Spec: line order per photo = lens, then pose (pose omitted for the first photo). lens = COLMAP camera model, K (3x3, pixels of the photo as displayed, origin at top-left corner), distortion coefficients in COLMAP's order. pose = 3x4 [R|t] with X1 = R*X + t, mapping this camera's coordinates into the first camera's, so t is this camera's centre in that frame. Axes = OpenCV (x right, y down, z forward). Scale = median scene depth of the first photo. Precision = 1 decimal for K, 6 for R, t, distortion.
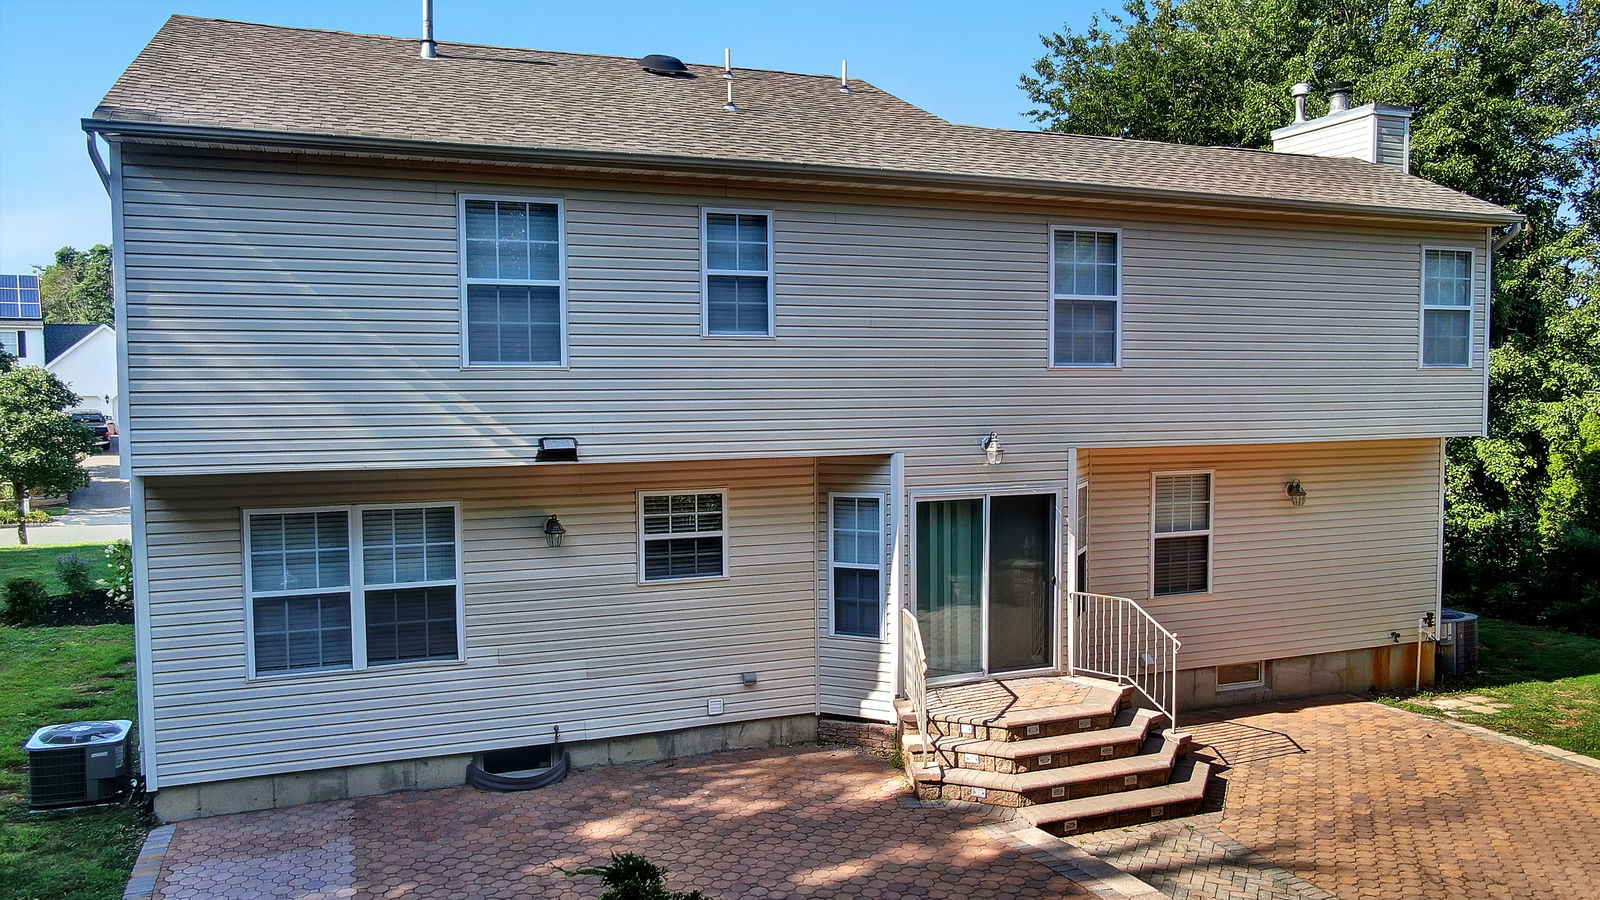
lens RADIAL K [[1198.0, 0, 811.2], [0, 1198.0, 440.7], [0, 0, 1]] dist [-0.007938, 0.010320]
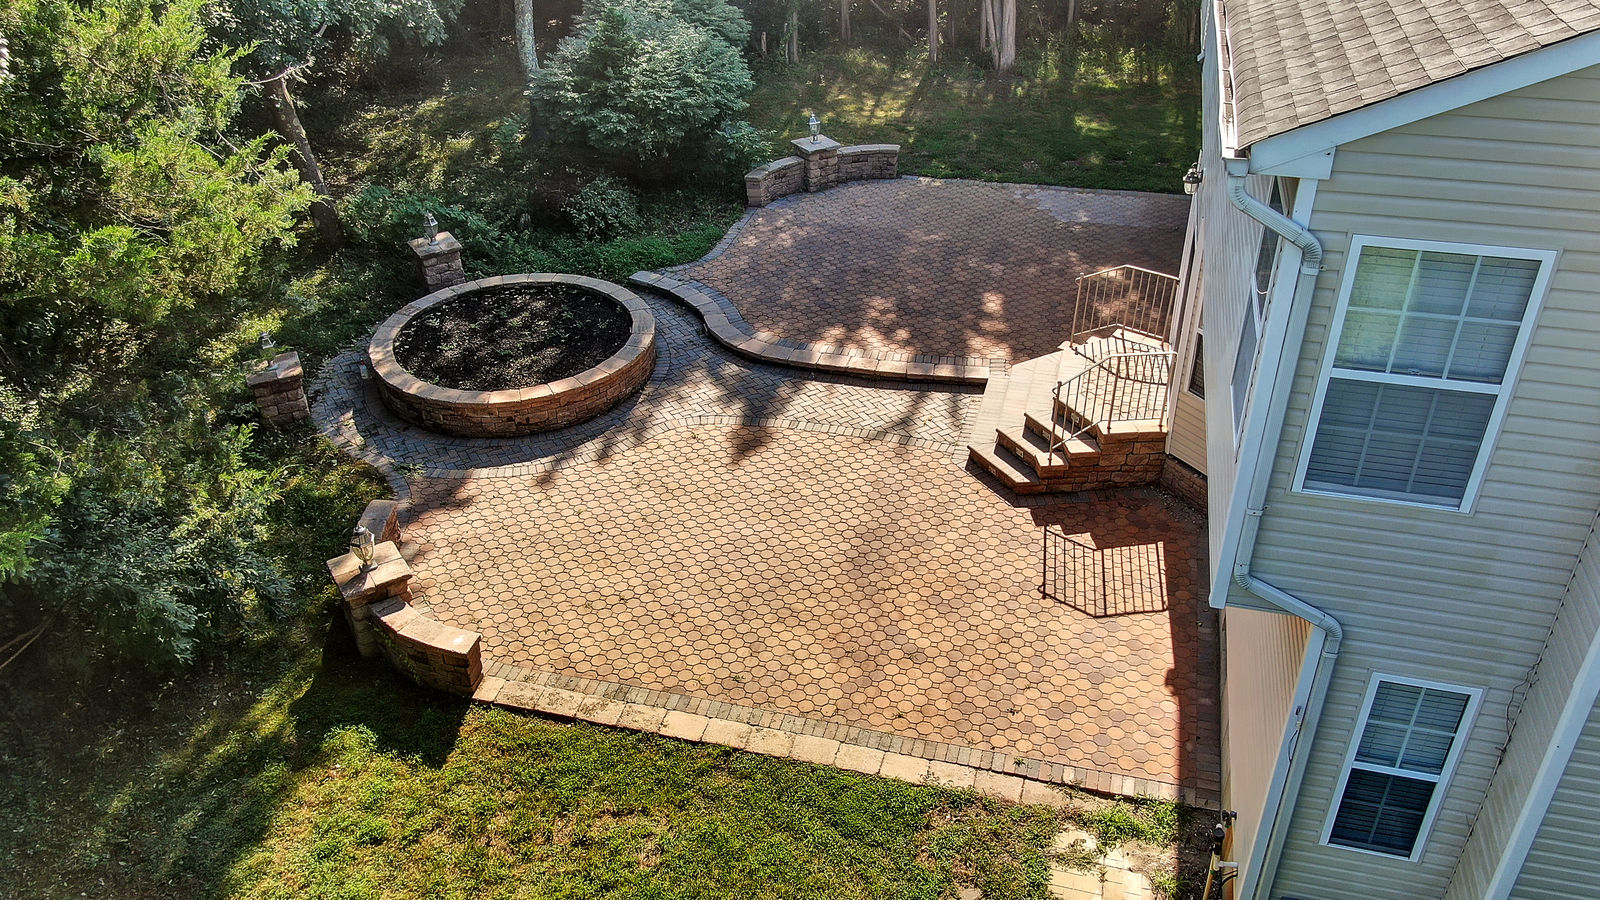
lens RADIAL K [[1251.3, 0, 810.8], [0, 1251.3, 455.0], [0, 0, 1]] dist [-0.001472, -0.001482]
pose [[-0.601355, 0.437240, -0.668725, 1.081319], [-0.037431, 0.820635, 0.570225, -0.363003], [0.798105, 0.367939, -0.477127, 1.229162]]
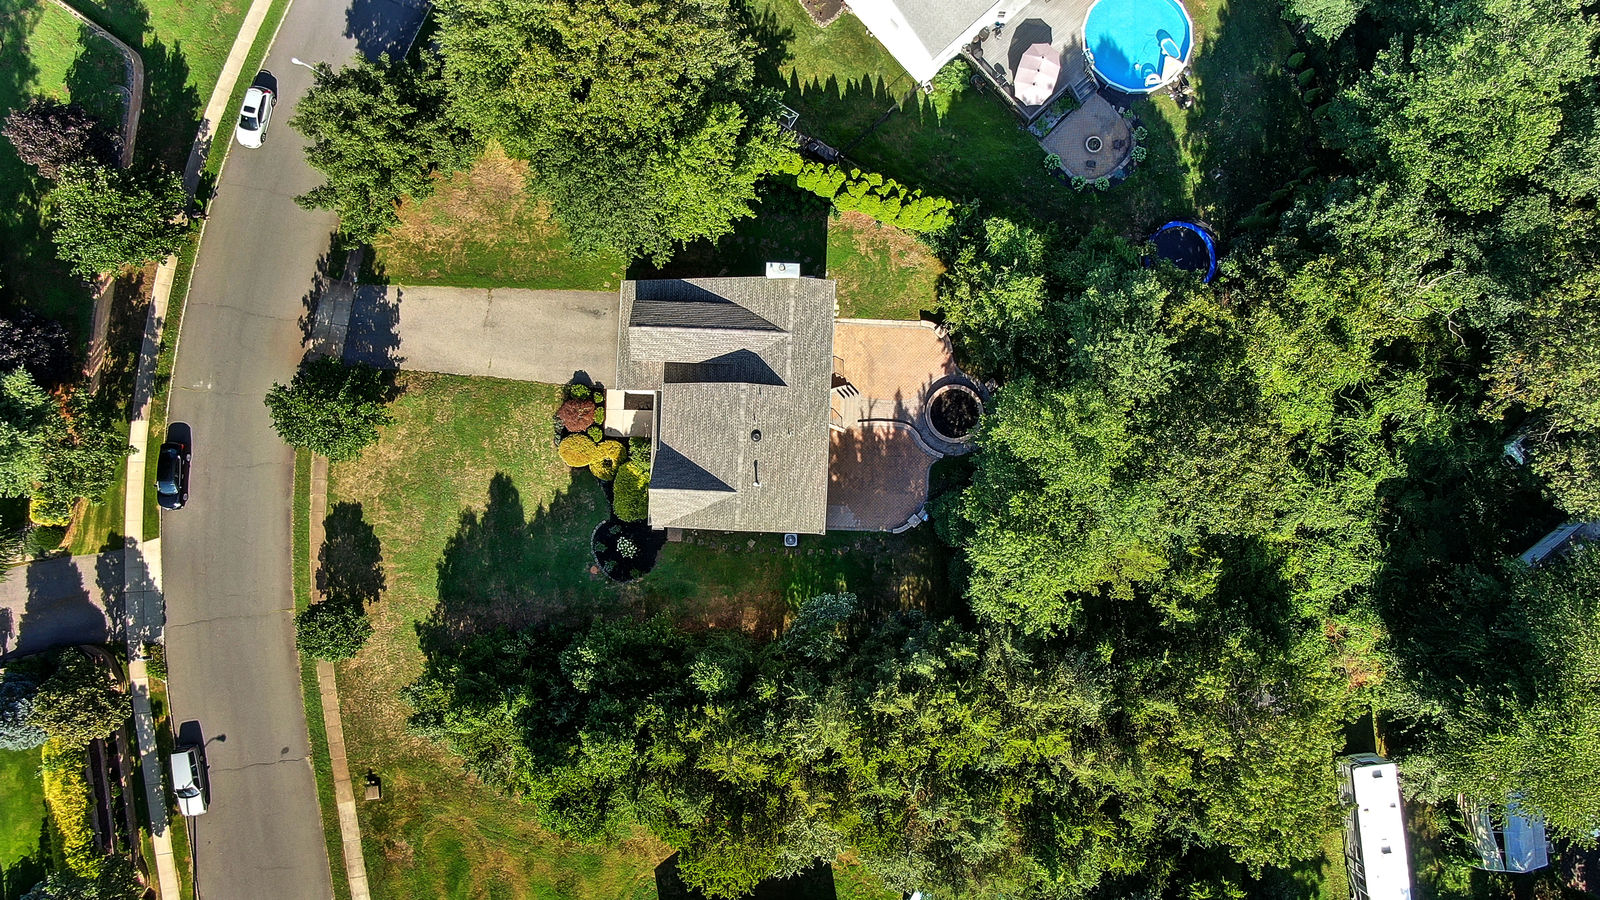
lens RADIAL K [[1198.0, 0, 811.2], [0, 1198.0, 440.7], [0, 0, 1]] dist [-0.007938, 0.010320]
pose [[0.402197, -0.915101, 0.028768, -0.186396], [0.074357, 0.063966, 0.995178, -5.504743], [-0.912528, -0.398119, 0.093772, 0.391086]]
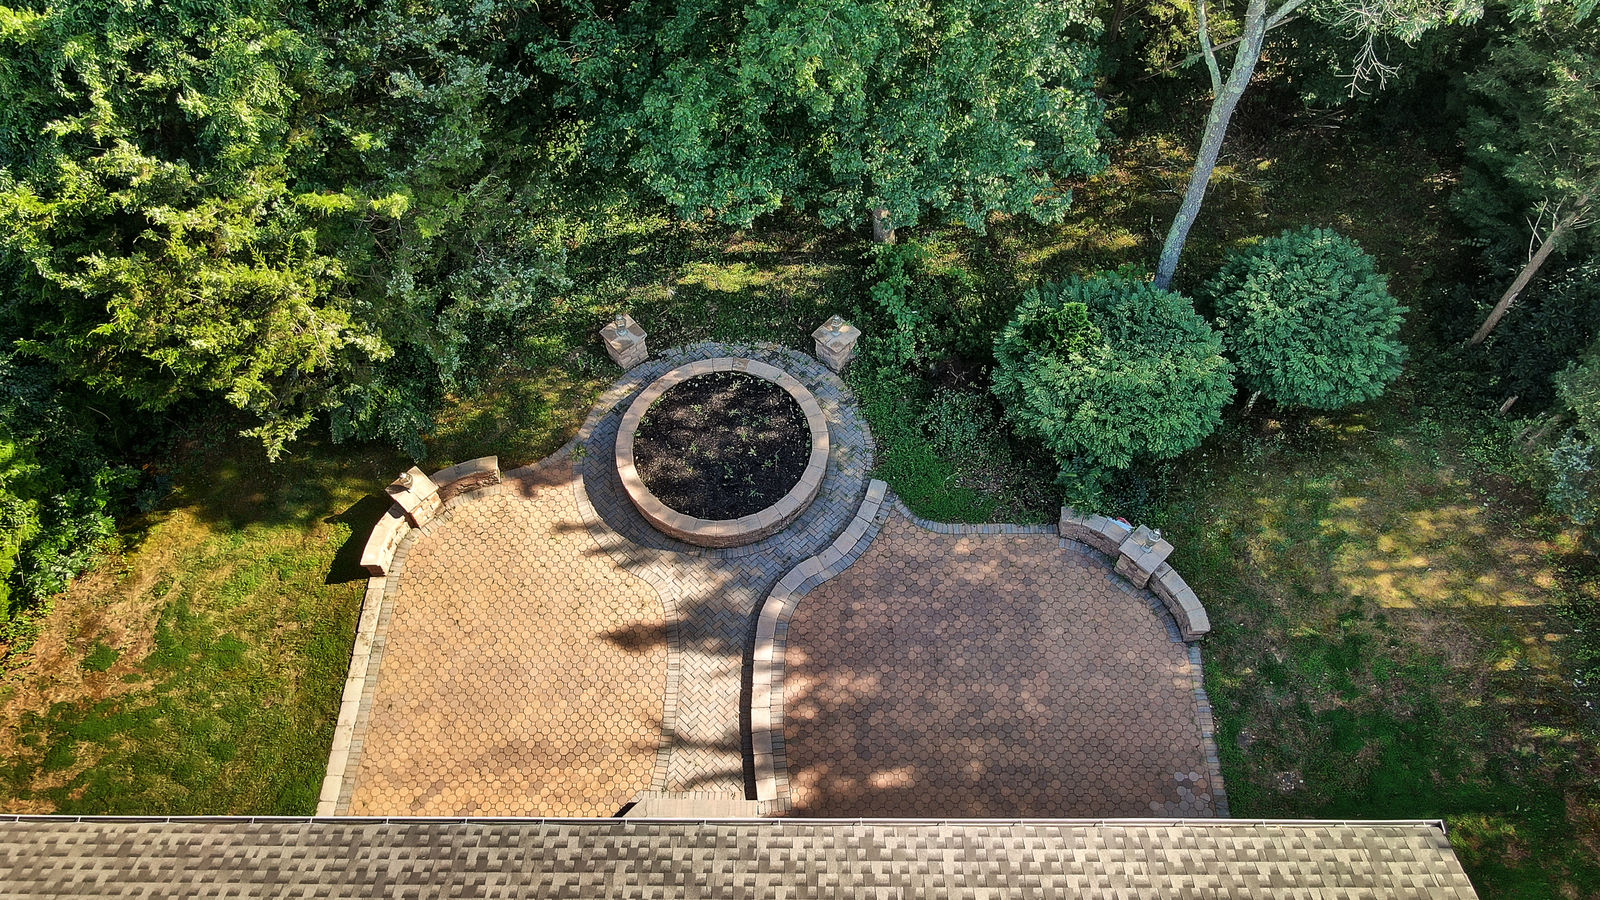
lens RADIAL K [[1171.3, 0, 800.0], [0, 1171.3, 450.0], [0, 0, 1]] dist [-0.008947, -0.004663]
pose [[-0.926016, -0.311914, 0.212614, -0.056064], [0.038164, 0.482993, 0.874792, -1.079379], [-0.375551, 0.818186, -0.435355, 1.001358]]
